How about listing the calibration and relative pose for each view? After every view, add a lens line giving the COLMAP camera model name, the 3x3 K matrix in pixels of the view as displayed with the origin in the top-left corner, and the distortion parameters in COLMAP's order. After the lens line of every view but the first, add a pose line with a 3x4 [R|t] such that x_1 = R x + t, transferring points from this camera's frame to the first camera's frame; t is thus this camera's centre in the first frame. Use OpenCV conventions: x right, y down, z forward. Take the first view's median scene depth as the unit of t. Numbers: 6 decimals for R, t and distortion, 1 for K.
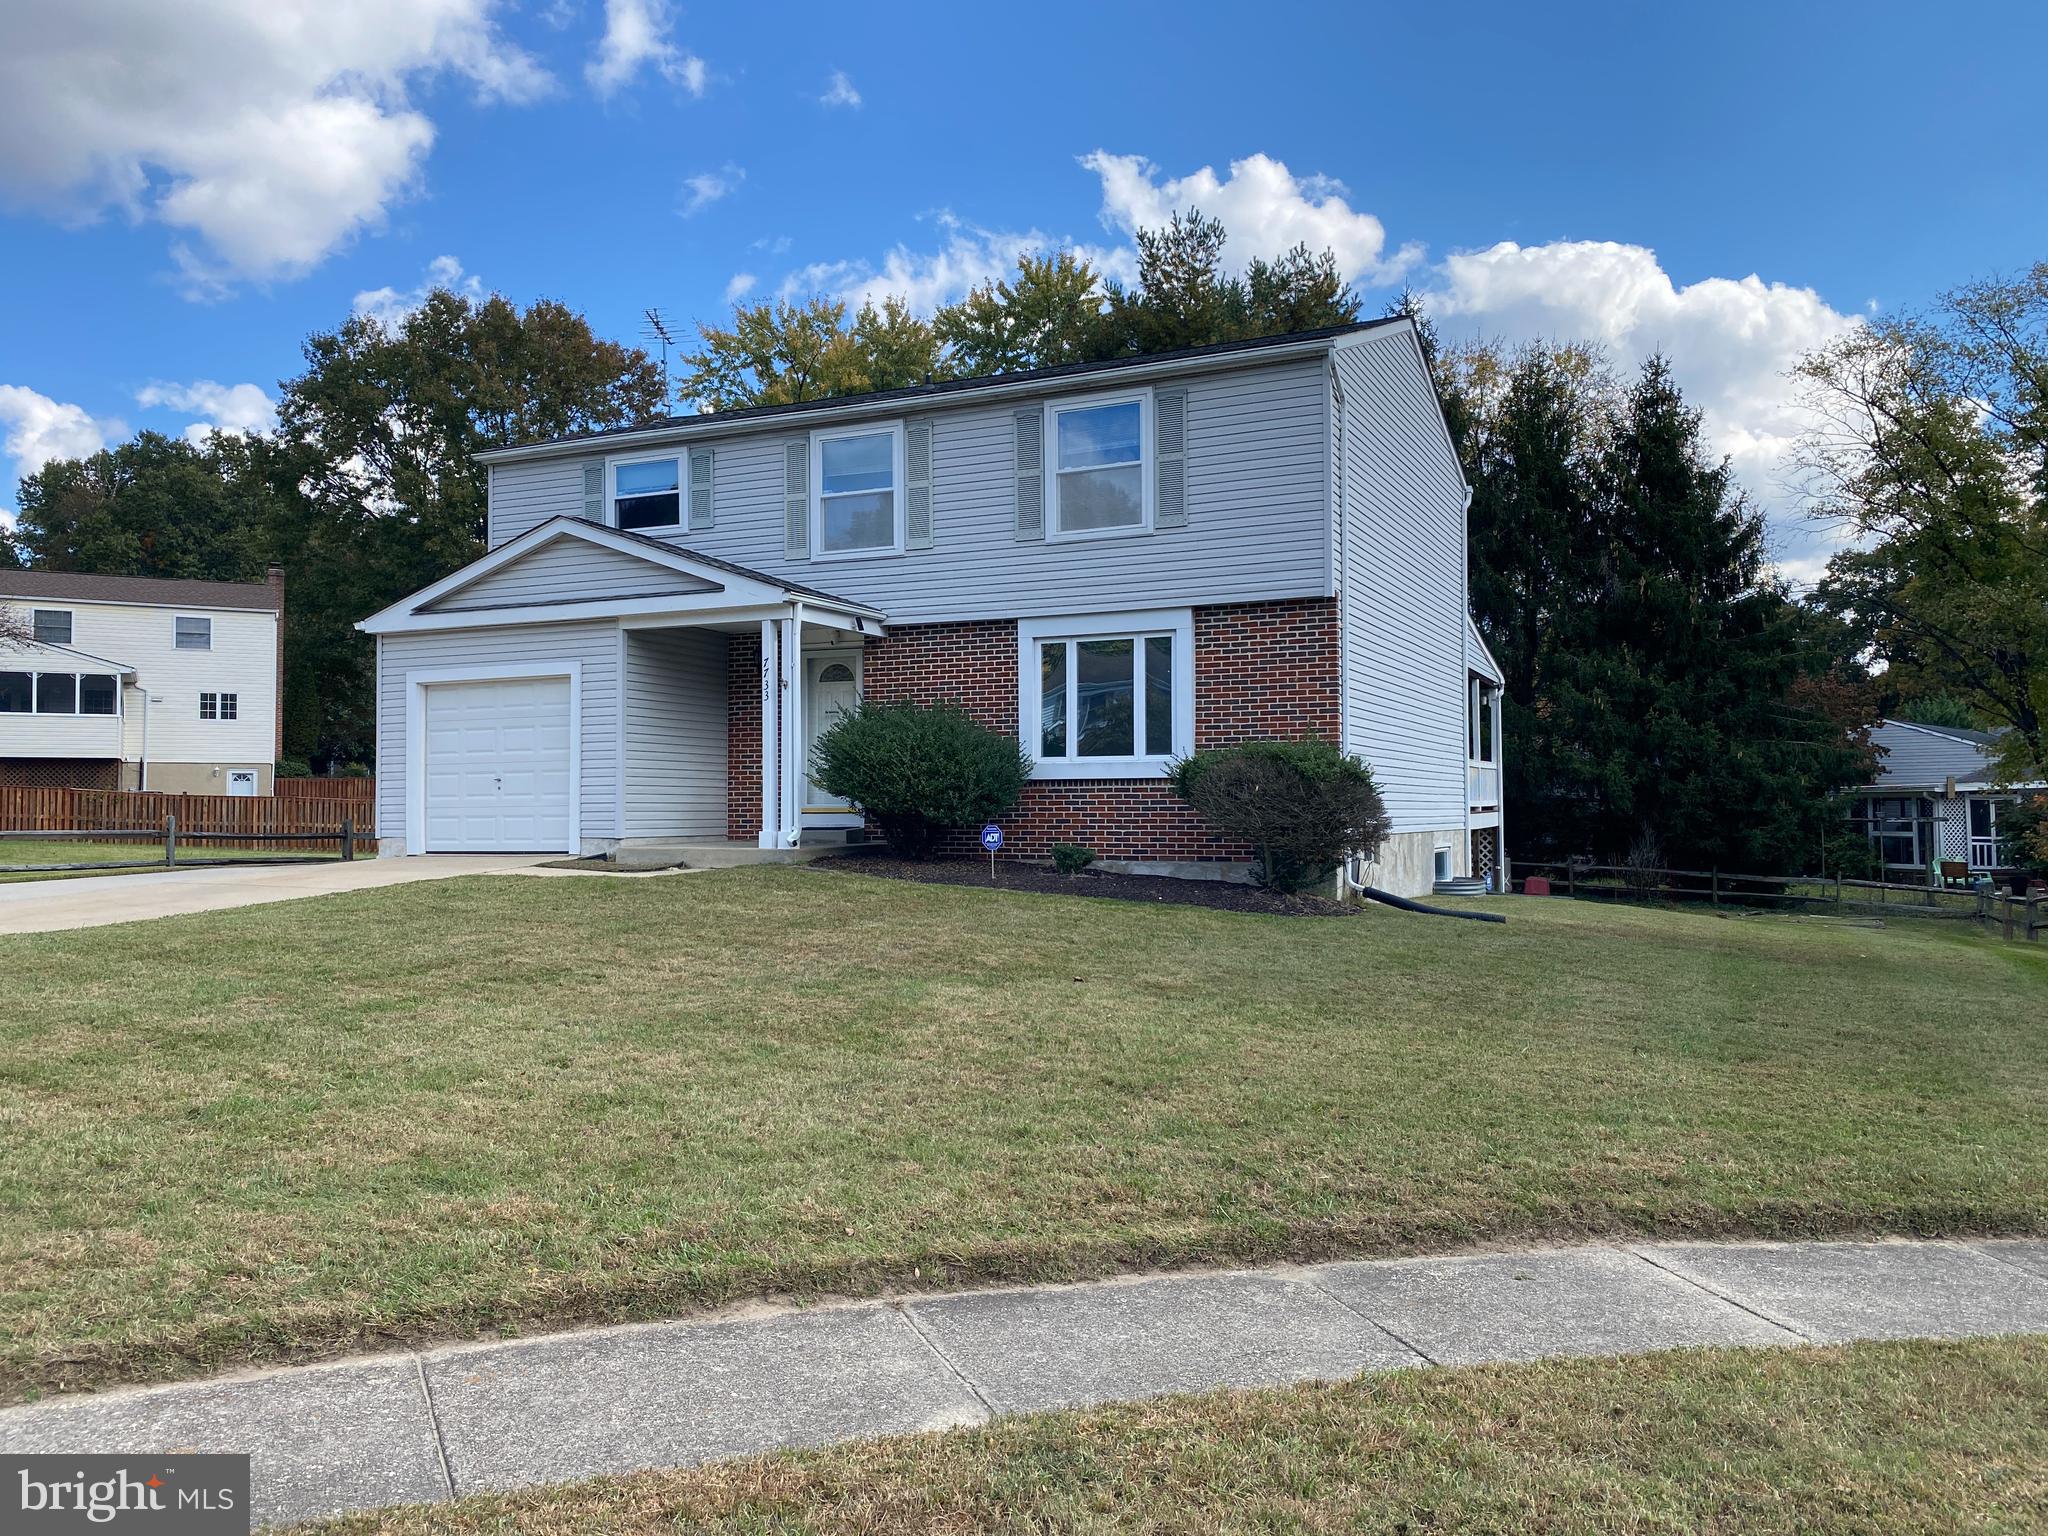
lens RADIAL K [[1535.8, 0, 979.1], [0, 1535.8, 757.7], [0, 0, 1]] dist [0.114870, -0.189545]
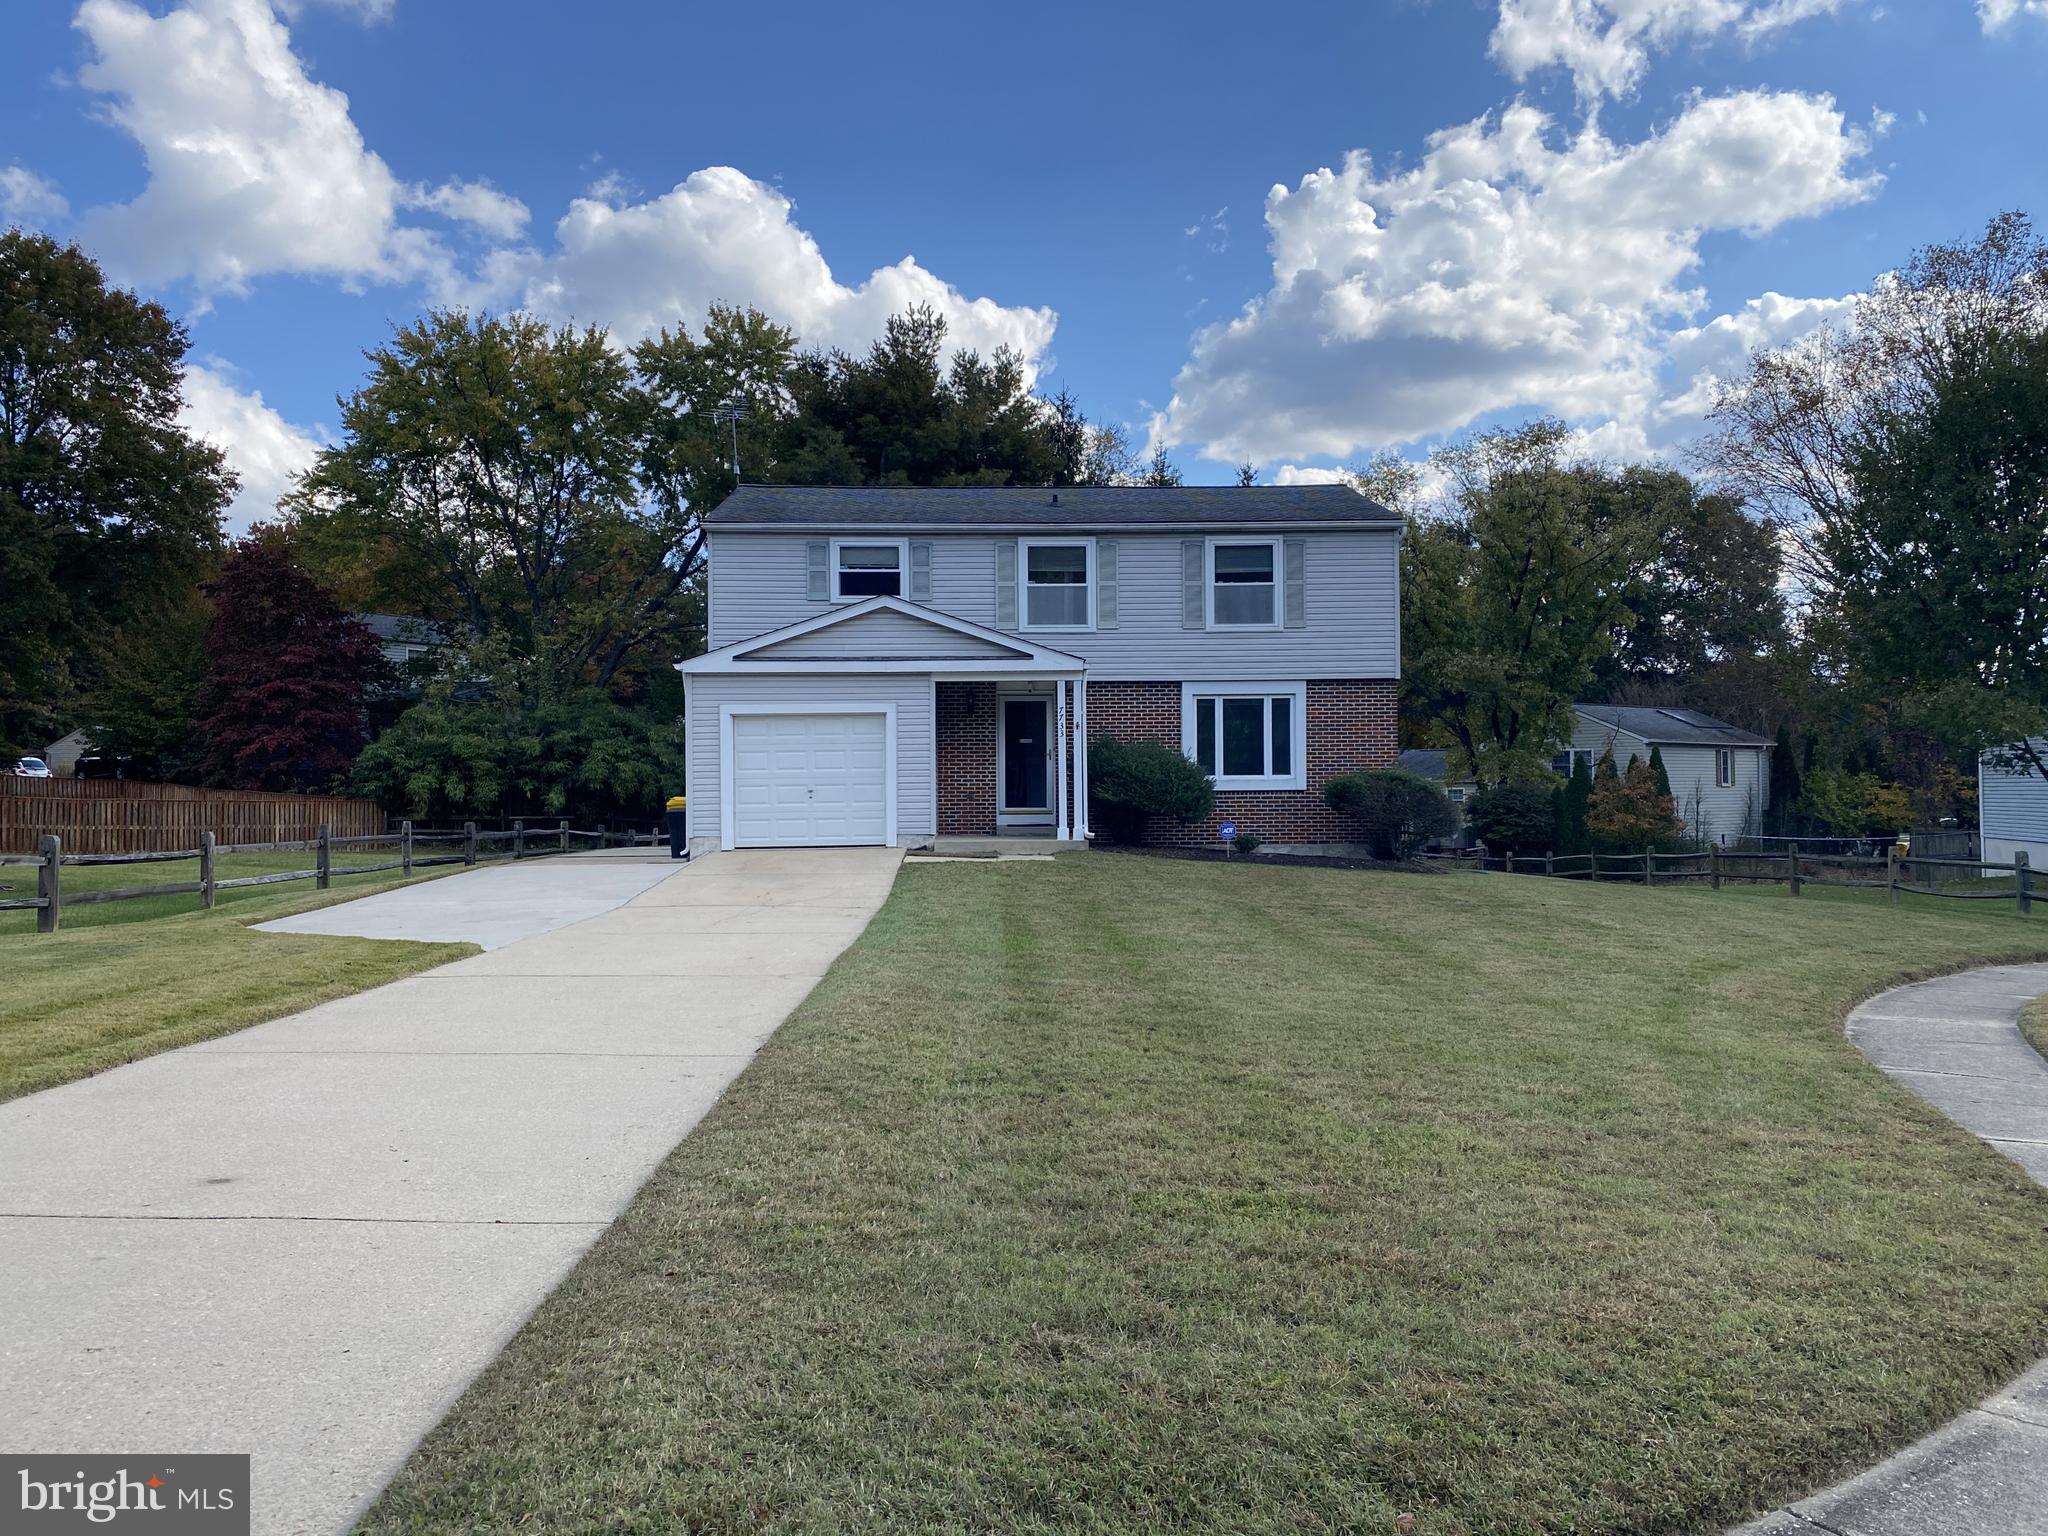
lens RADIAL K [[1535.8, 0, 979.1], [0, 1535.8, 757.7], [0, 0, 1]] dist [0.114870, -0.189545]
pose [[0.894147, 0.004854, 0.447747, -0.733616], [-0.010707, 0.999887, 0.010541, -0.027915], [-0.447646, -0.014219, 0.894098, -0.208110]]
